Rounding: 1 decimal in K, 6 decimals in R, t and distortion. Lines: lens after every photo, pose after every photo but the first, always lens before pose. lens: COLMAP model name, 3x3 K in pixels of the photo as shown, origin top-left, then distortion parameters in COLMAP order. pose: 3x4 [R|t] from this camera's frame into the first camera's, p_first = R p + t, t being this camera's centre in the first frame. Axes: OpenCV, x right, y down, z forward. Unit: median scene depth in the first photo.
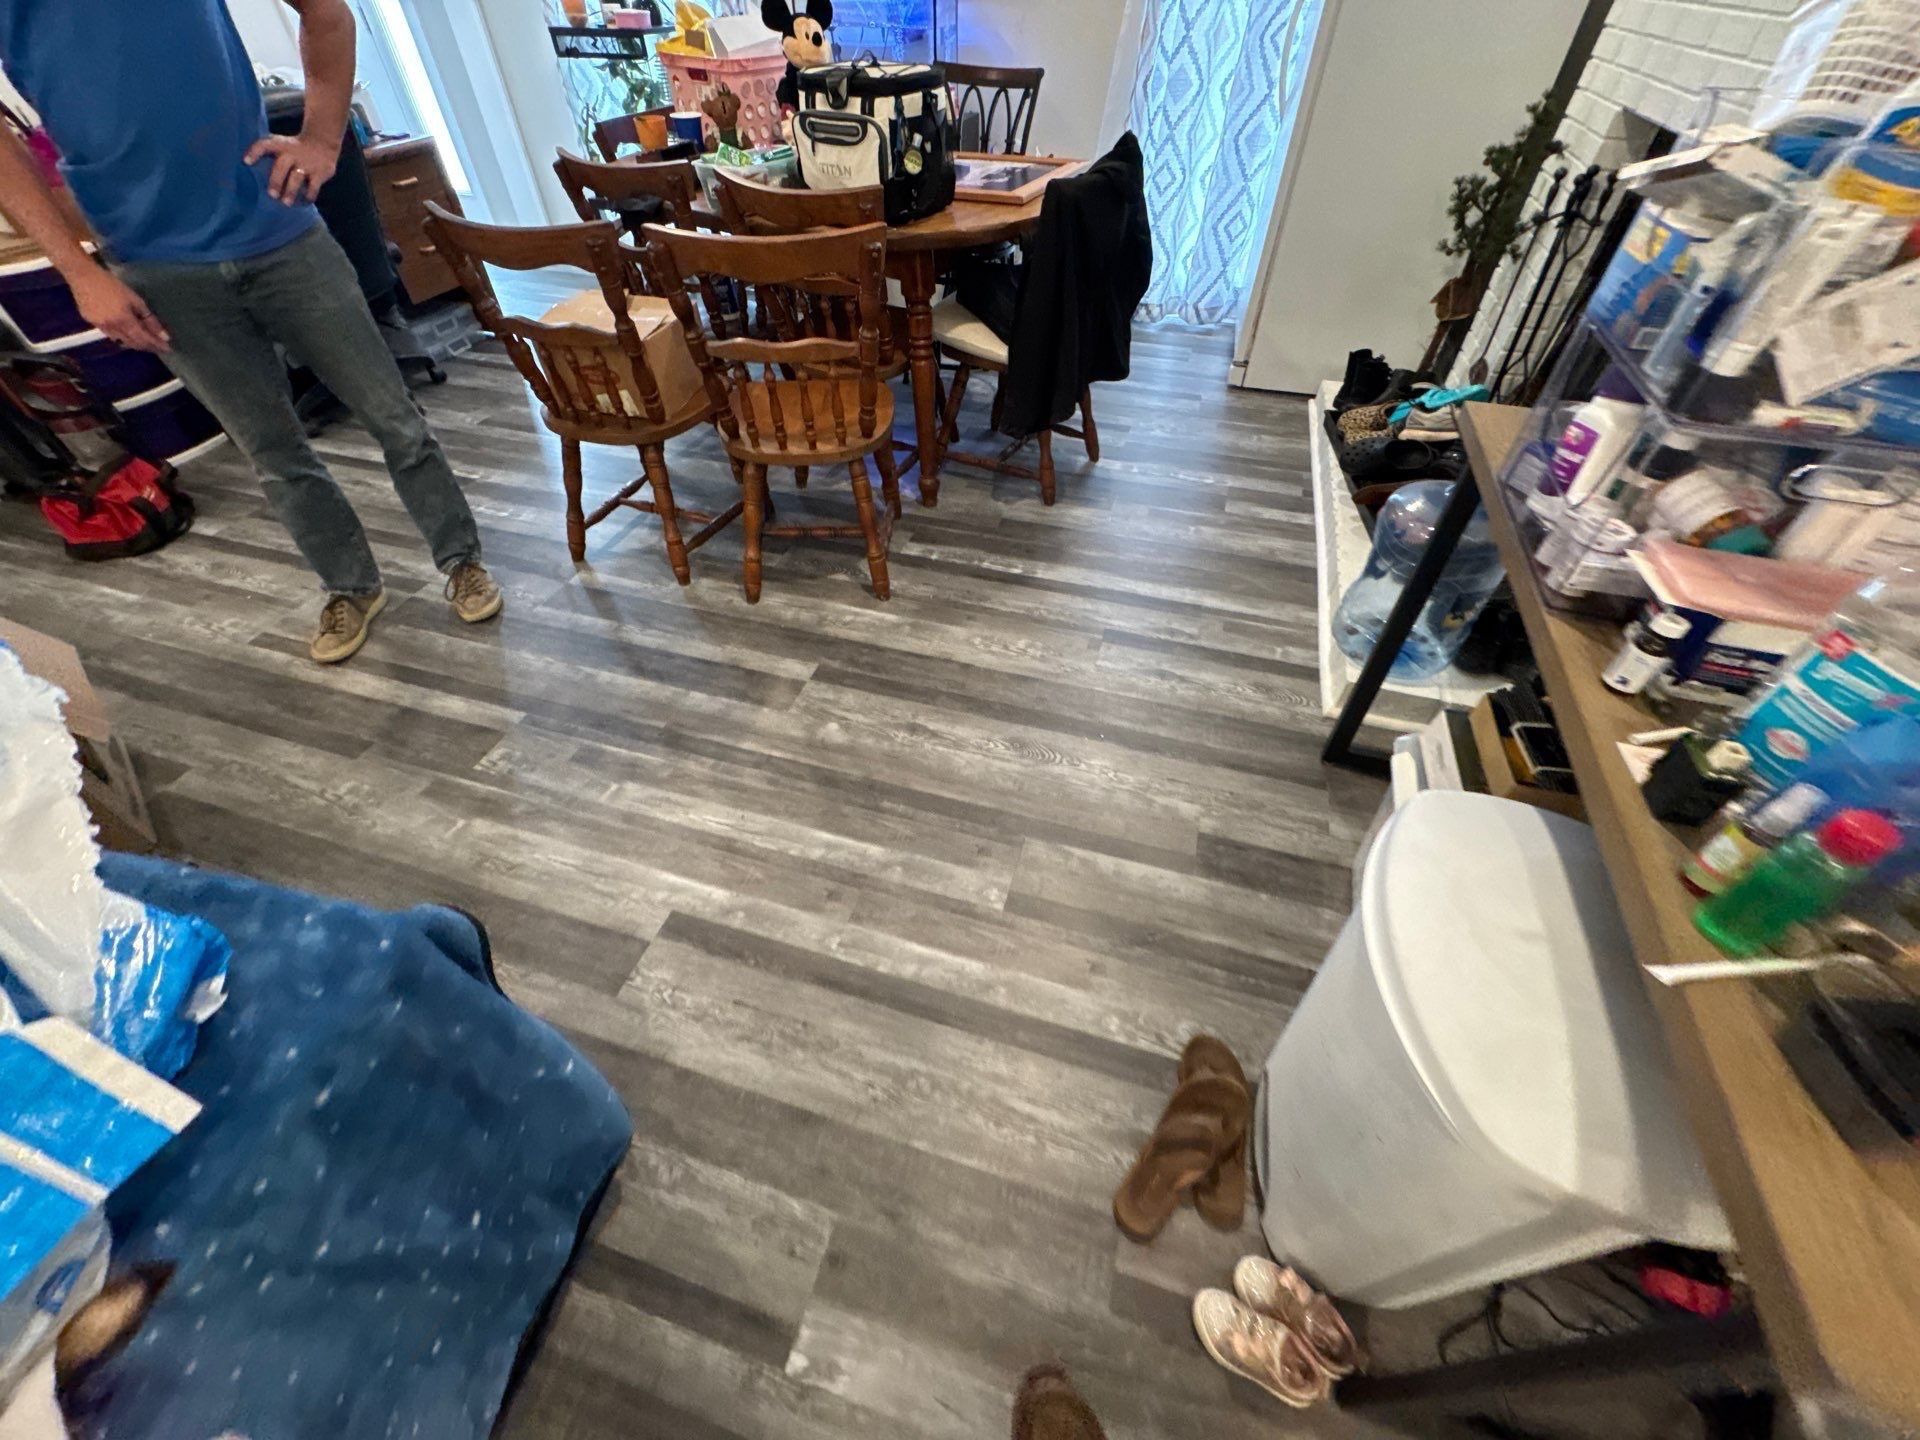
lens RADIAL K [[759.5, 0, 965.0], [0, 759.5, 729.3], [0, 0, 1]] dist [-0.001223, -0.000320]
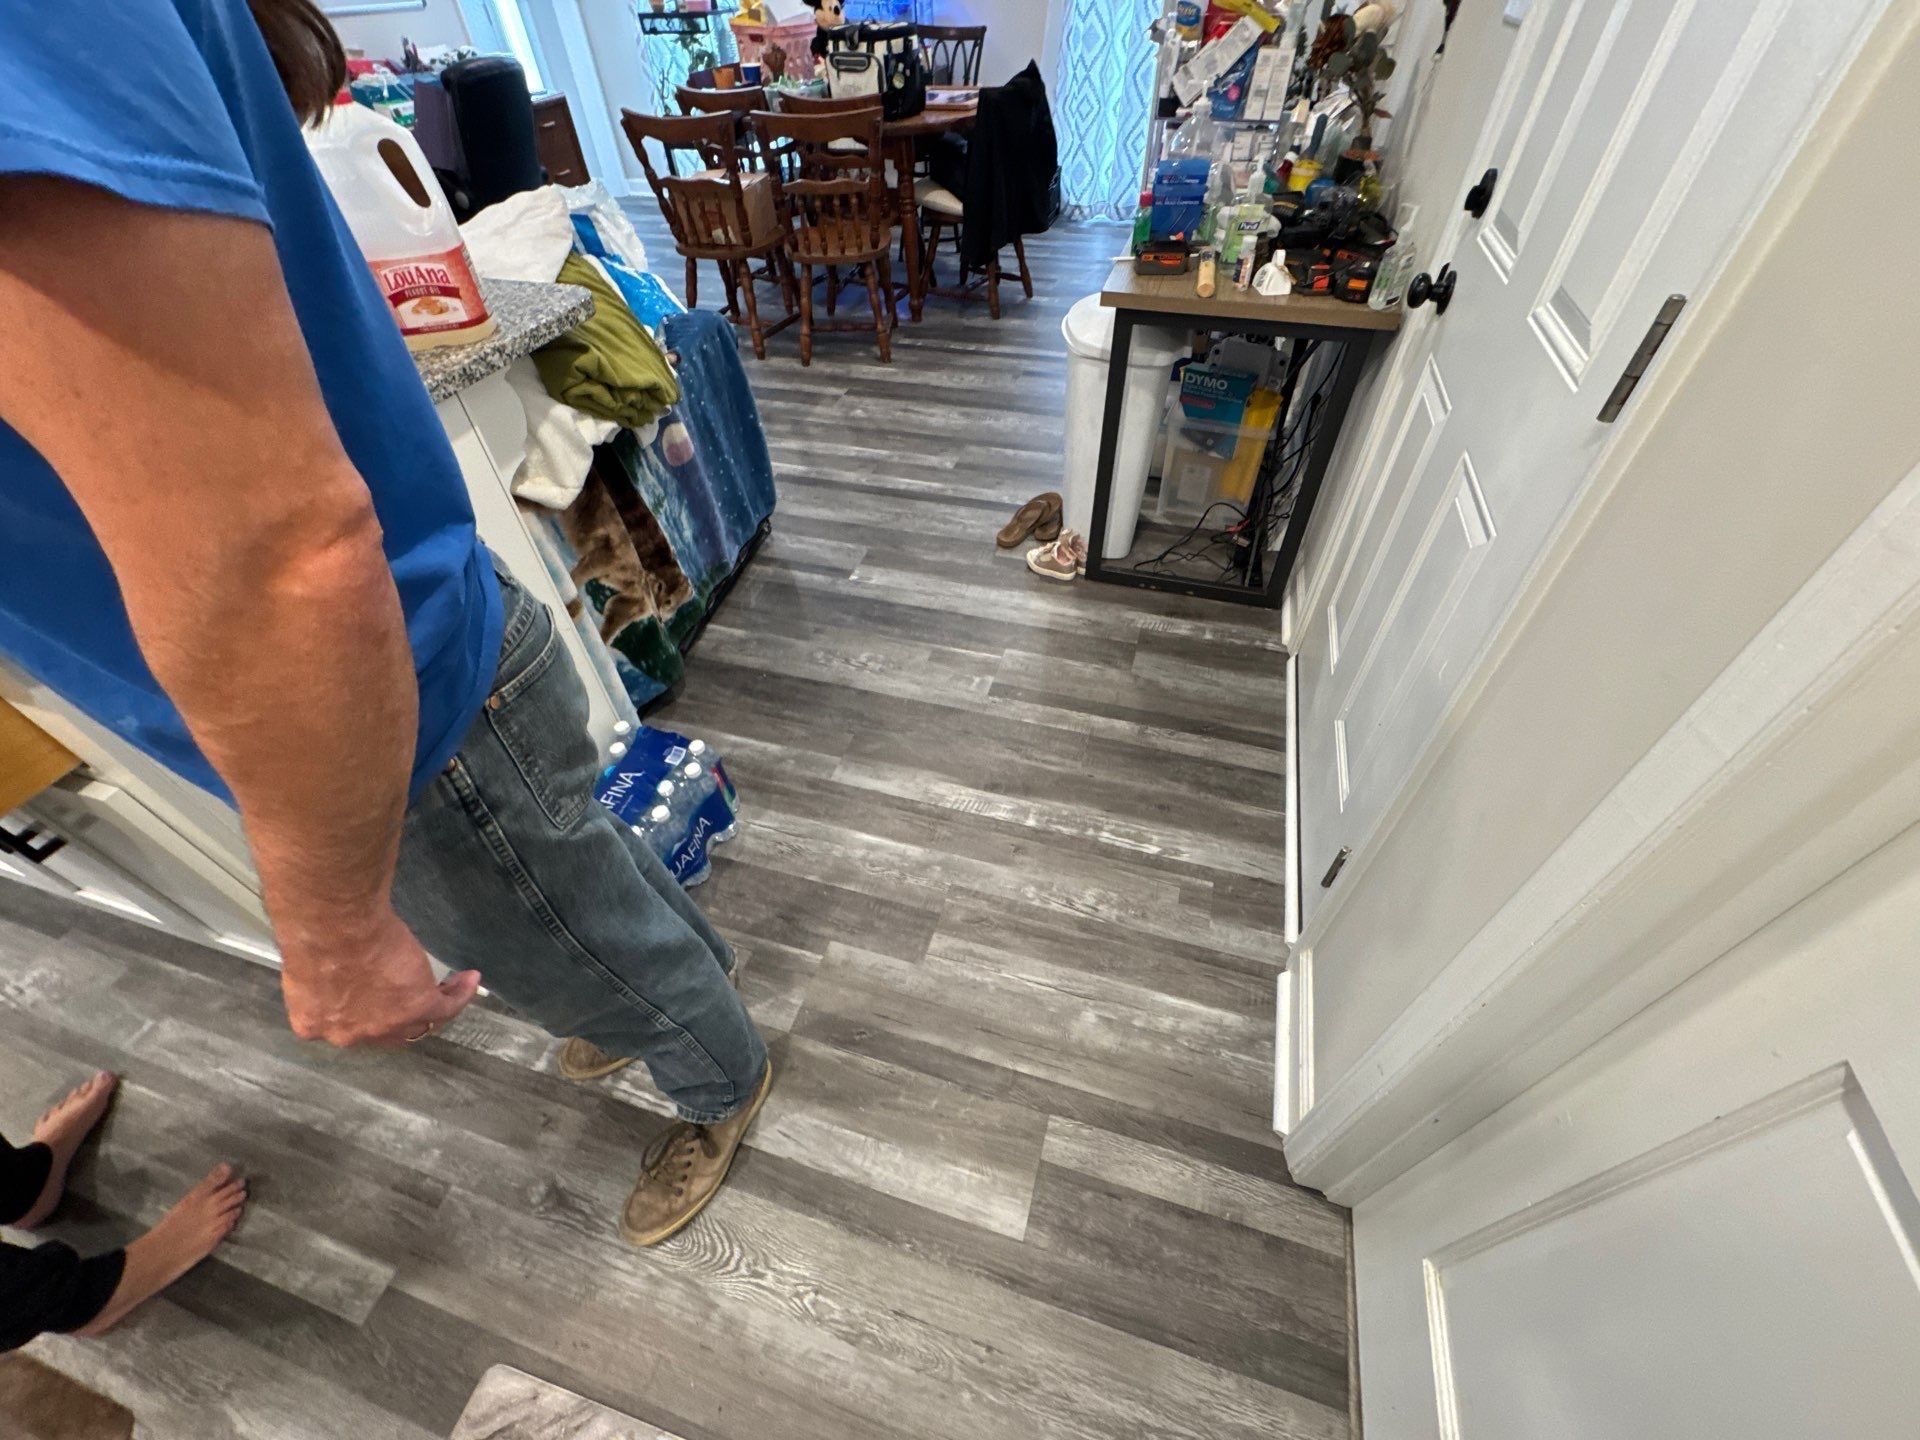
lens RADIAL K [[759.5, 0, 966.1], [0, 759.5, 730.0], [0, 0, 1]] dist [-0.001223, -0.000320]
pose [[0.999664, -0.020831, -0.015415, 0.065104], [0.021009, 0.999713, 0.011525, 0.565911], [0.015171, -0.011845, 0.999815, -0.582135]]
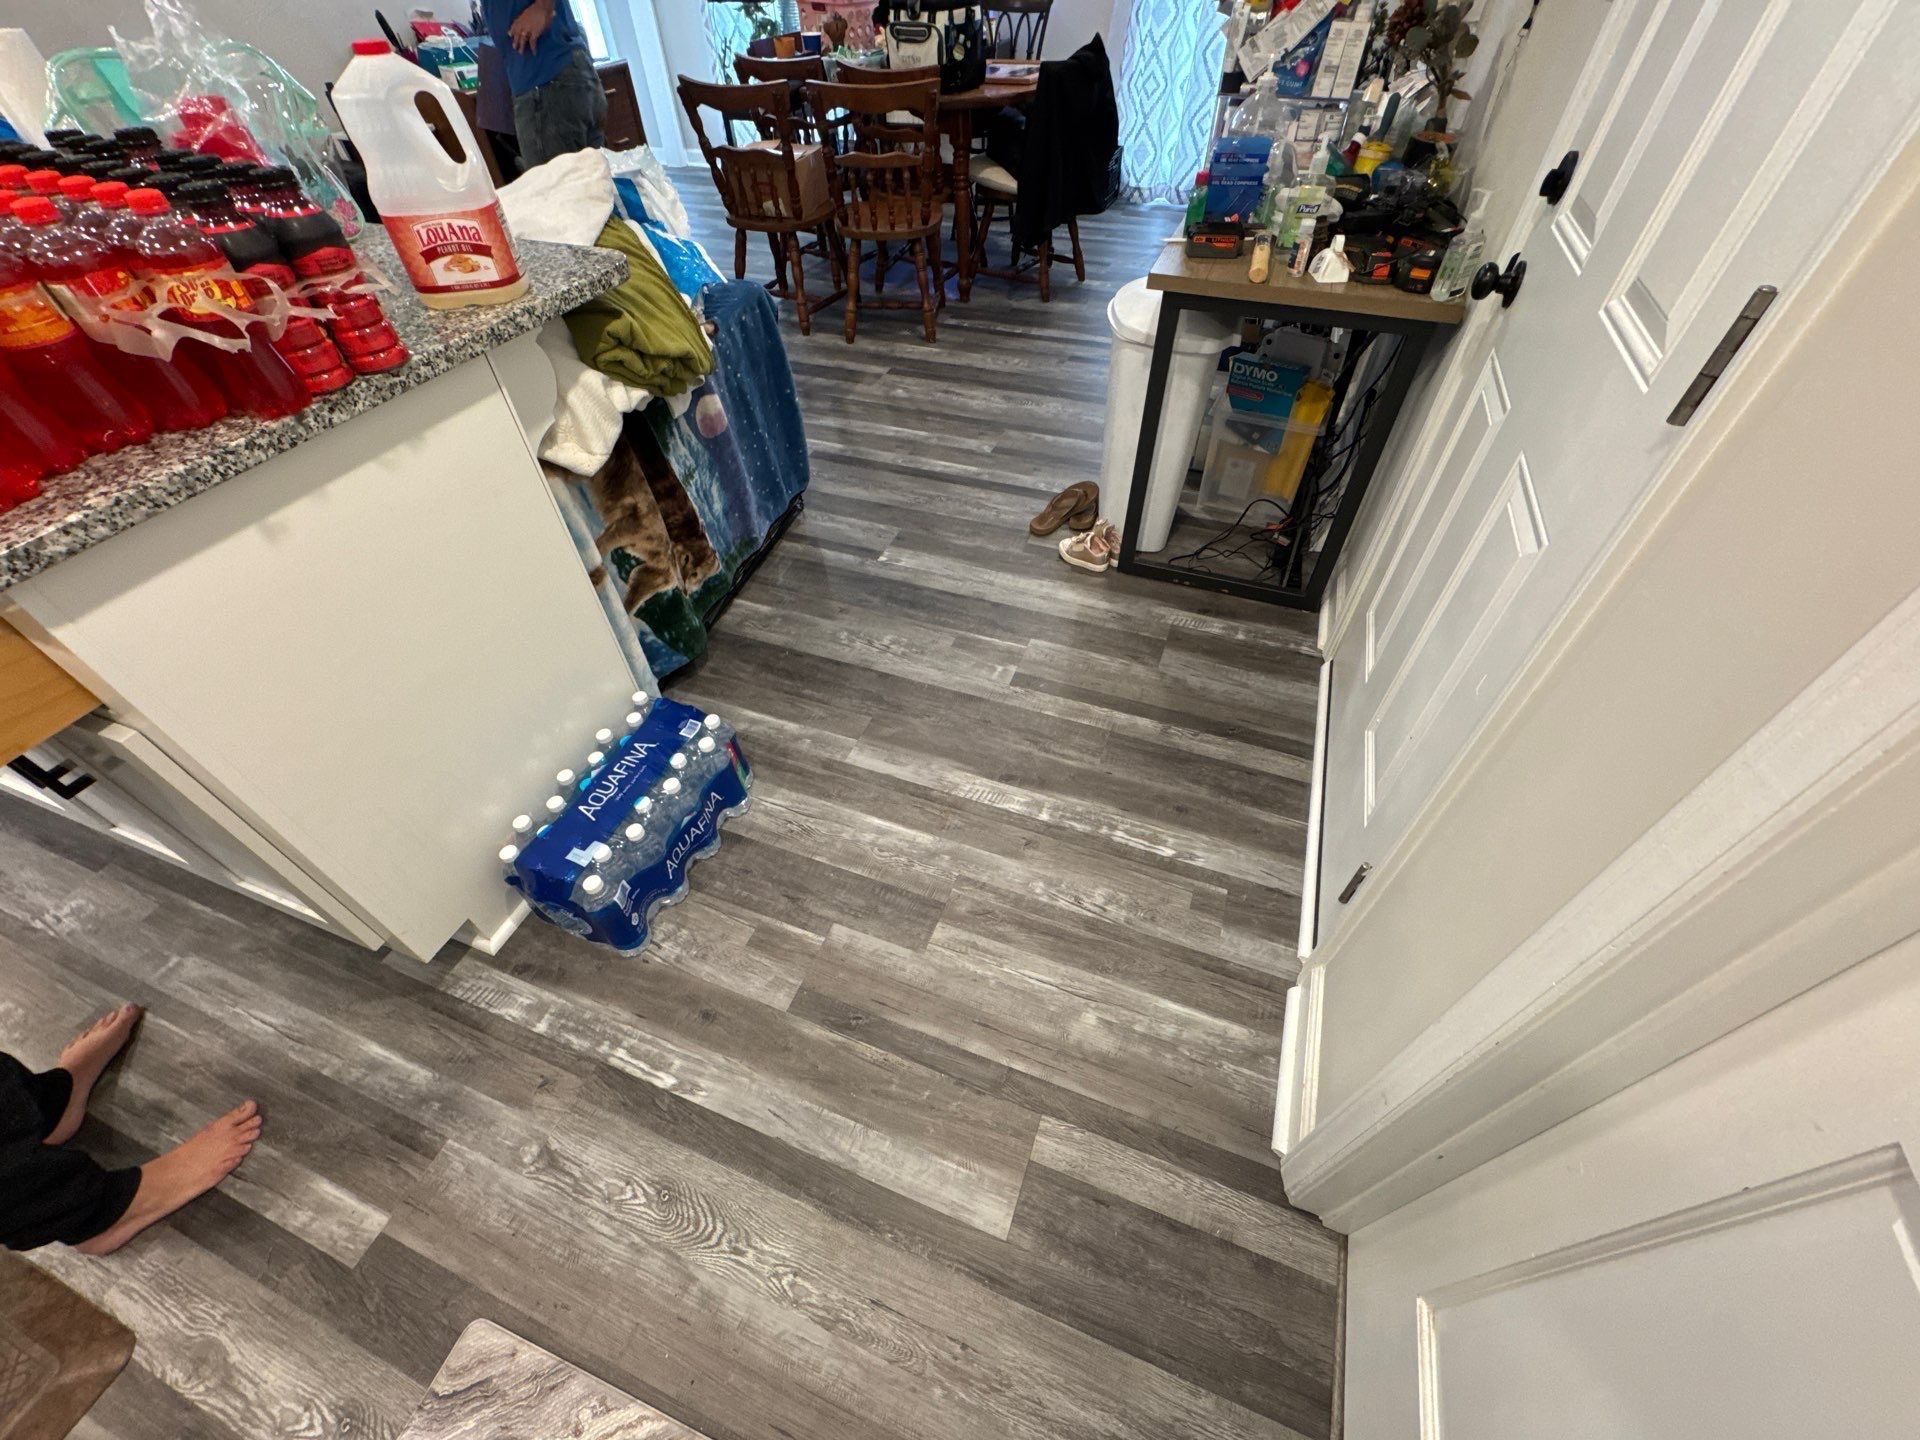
lens RADIAL K [[759.5, 0, 965.0], [0, 759.5, 730.5], [0, 0, 1]] dist [-0.001223, -0.000320]
pose [[0.997712, 0.035730, -0.057387, 0.077891], [-0.034085, 0.998987, 0.029392, 0.564482], [0.058379, -0.027368, 0.997919, -0.569880]]
